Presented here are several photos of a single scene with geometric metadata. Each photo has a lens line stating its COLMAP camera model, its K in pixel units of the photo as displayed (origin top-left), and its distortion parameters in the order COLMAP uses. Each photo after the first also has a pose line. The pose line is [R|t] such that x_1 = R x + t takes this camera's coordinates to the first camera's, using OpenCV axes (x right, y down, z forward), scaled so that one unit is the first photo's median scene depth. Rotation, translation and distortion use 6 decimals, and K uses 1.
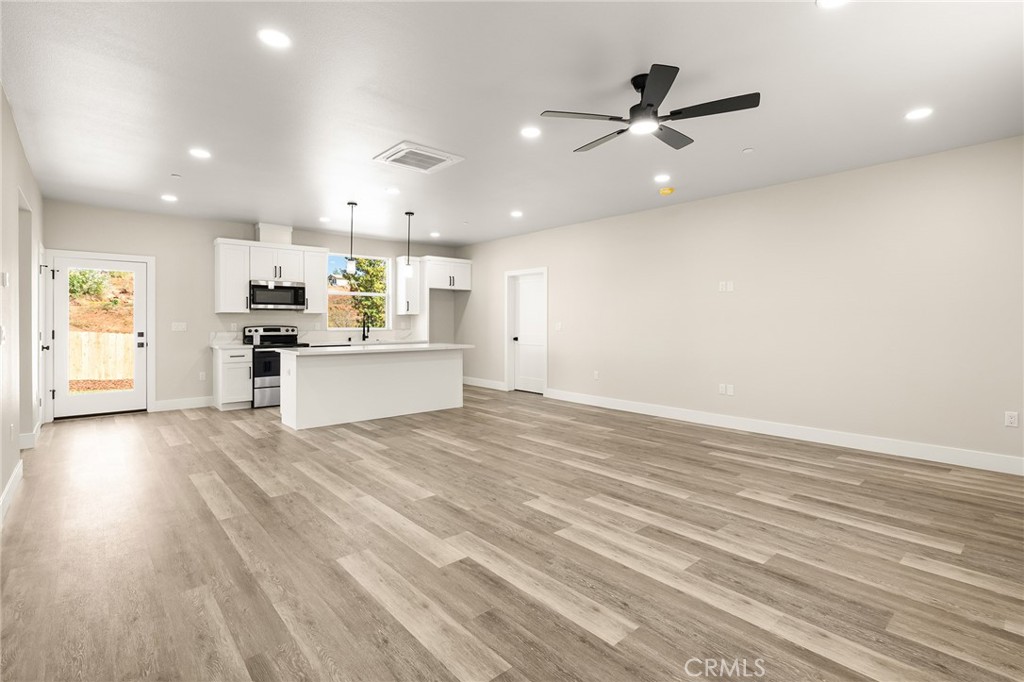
lens RADIAL K [[489.4, 0, 534.7], [0, 489.4, 327.9], [0, 0, 1]] dist [-0.004565, 0.000667]
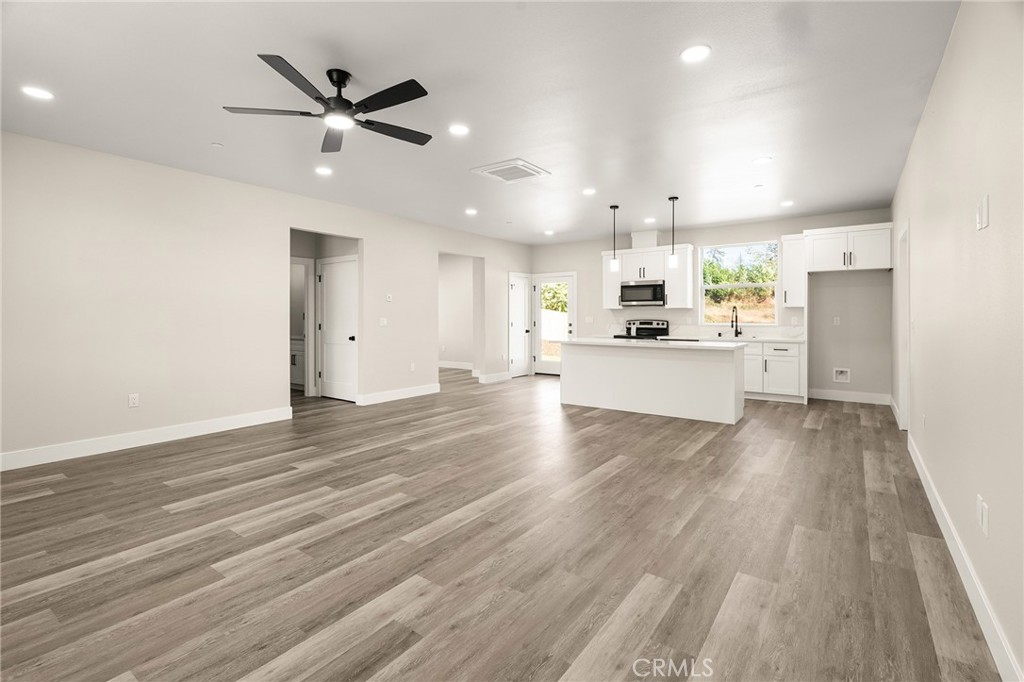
lens RADIAL K [[476.7, 0, 503.7], [0, 476.7, 319.4], [0, 0, 1]] dist [-0.003711, 0.000749]
pose [[0.183219, 0.006608, -0.983050, 0.565933], [-0.011533, 0.999923, 0.004572, -0.006943], [0.983004, 0.010499, 0.183281, 0.525615]]
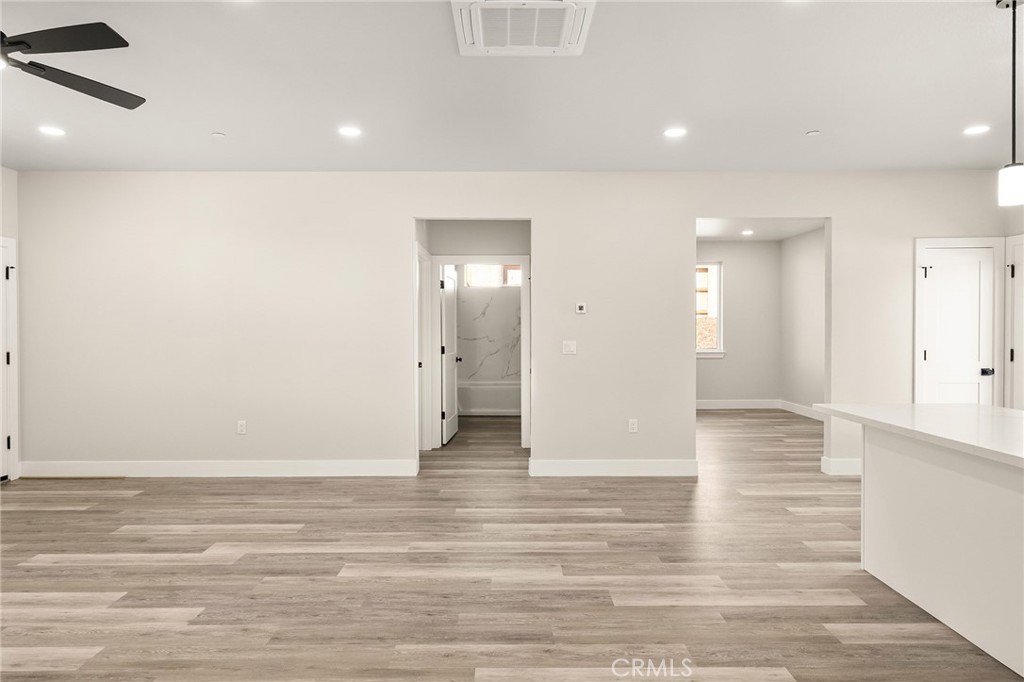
lens RADIAL K [[611.7, 0, 506.5], [0, 611.7, 335.6], [0, 0, 1]] dist [0.003090, 0.000919]
pose [[-0.681306, 0.010944, -0.731917, 0.159450], [-0.006804, 0.999750, 0.021283, -0.025657], [0.731967, 0.019481, -0.681061, 0.954844]]
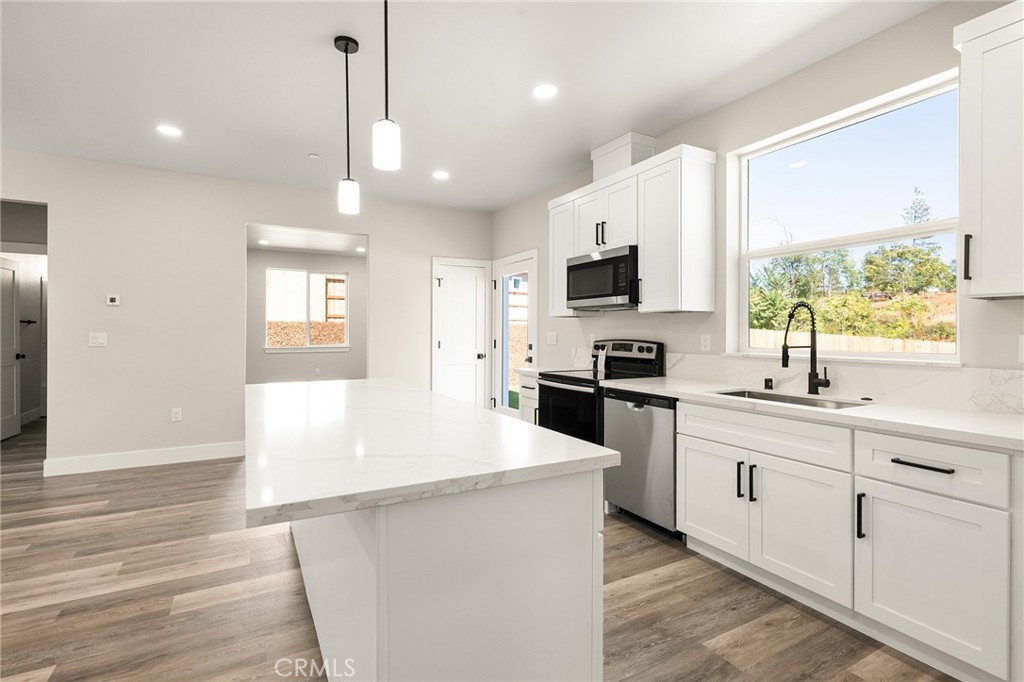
lens RADIAL K [[482.8, 0, 508.9], [0, 482.8, 334.3], [0, 0, 1]] dist [-0.000222, -0.000064]
pose [[-0.243935, 0.004844, -0.969779, -0.014326], [-0.014843, 0.999852, 0.008727, -0.013688], [0.969678, 0.016523, -0.243827, 1.136821]]
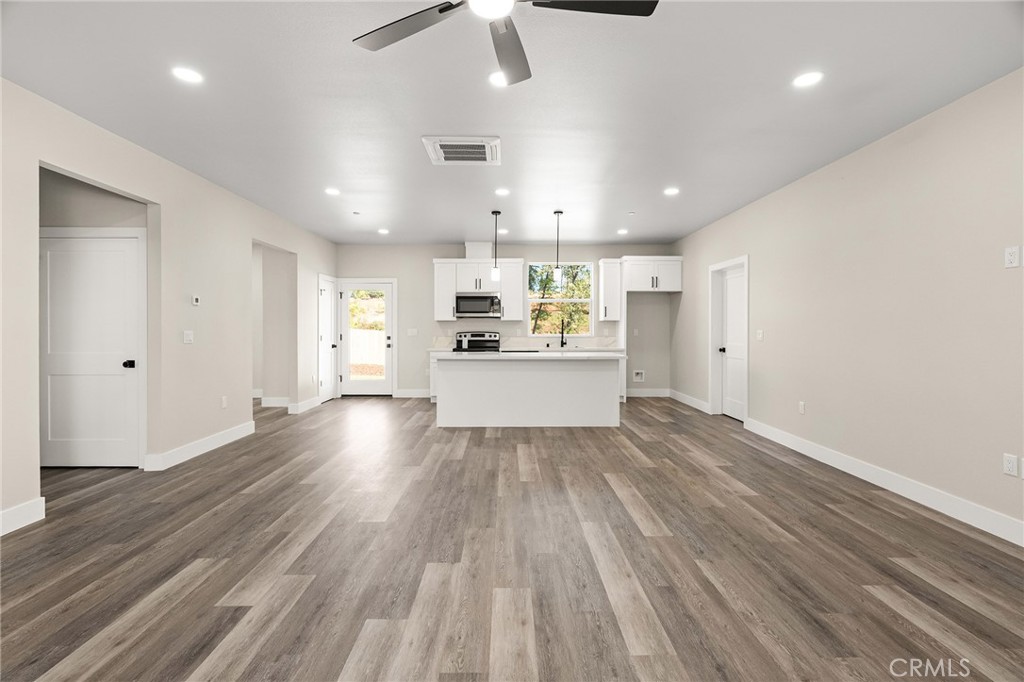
lens RADIAL K [[473.6, 0, 510.0], [0, 473.6, 335.3], [0, 0, 1]] dist [-0.002312, 0.000008]
pose [[0.740681, 0.009467, -0.671790, 0.285240], [-0.008455, 0.999953, 0.004769, -0.002413], [0.671804, 0.002148, 0.740726, 0.268963]]
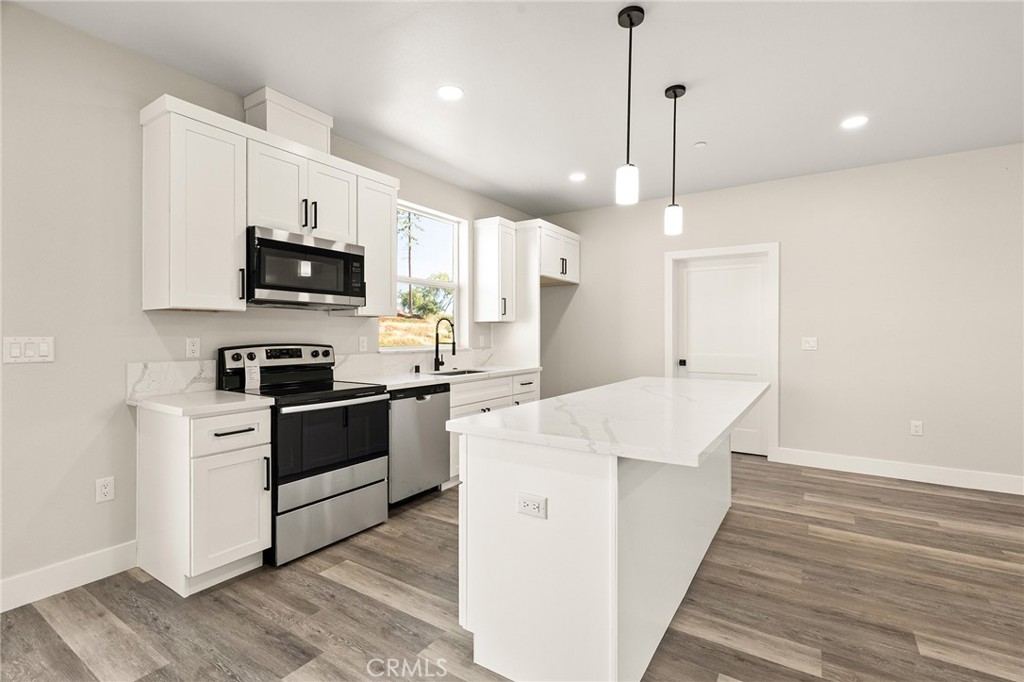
lens RADIAL K [[467.8, 0, 514.8], [0, 467.8, 338.0], [0, 0, 1]] dist [-0.002604, 0.000178]
pose [[0.968799, -0.001115, 0.247844, -0.501805], [0.002494, 0.999983, -0.005252, -0.007554], [-0.247833, 0.005707, 0.968786, 0.631469]]
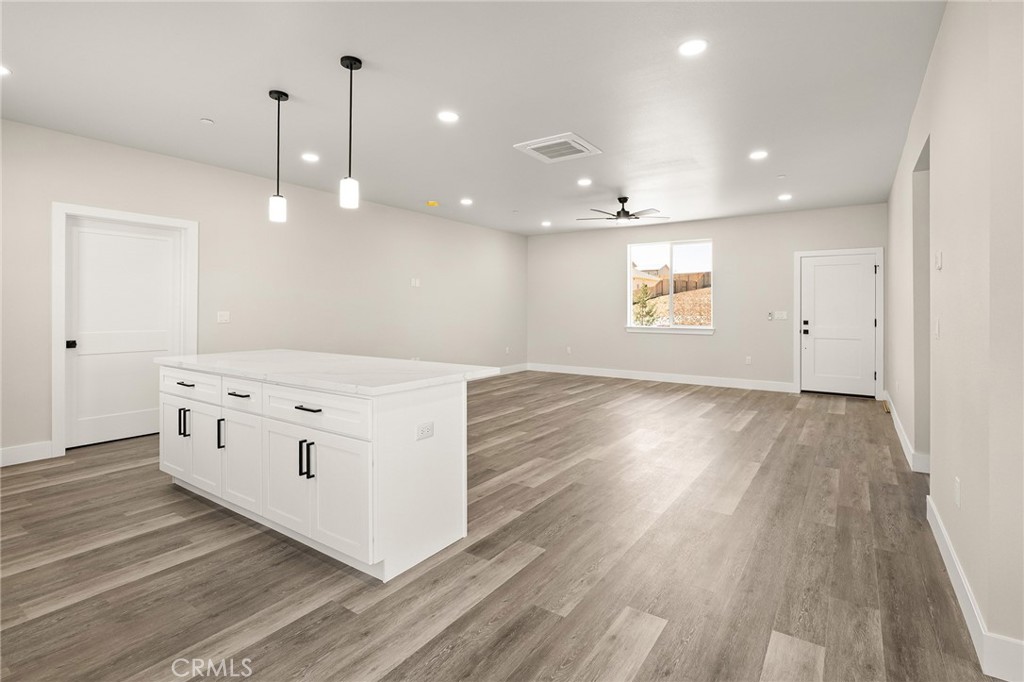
lens RADIAL K [[486.0, 0, 524.9], [0, 486.0, 309.7], [0, 0, 1]] dist [-0.002482, -0.000205]
pose [[-0.232599, -0.000328, 0.972573, -0.800083], [0.009039, 0.999956, 0.002499, -0.011899], [-0.972531, 0.009372, -0.232585, 0.874010]]
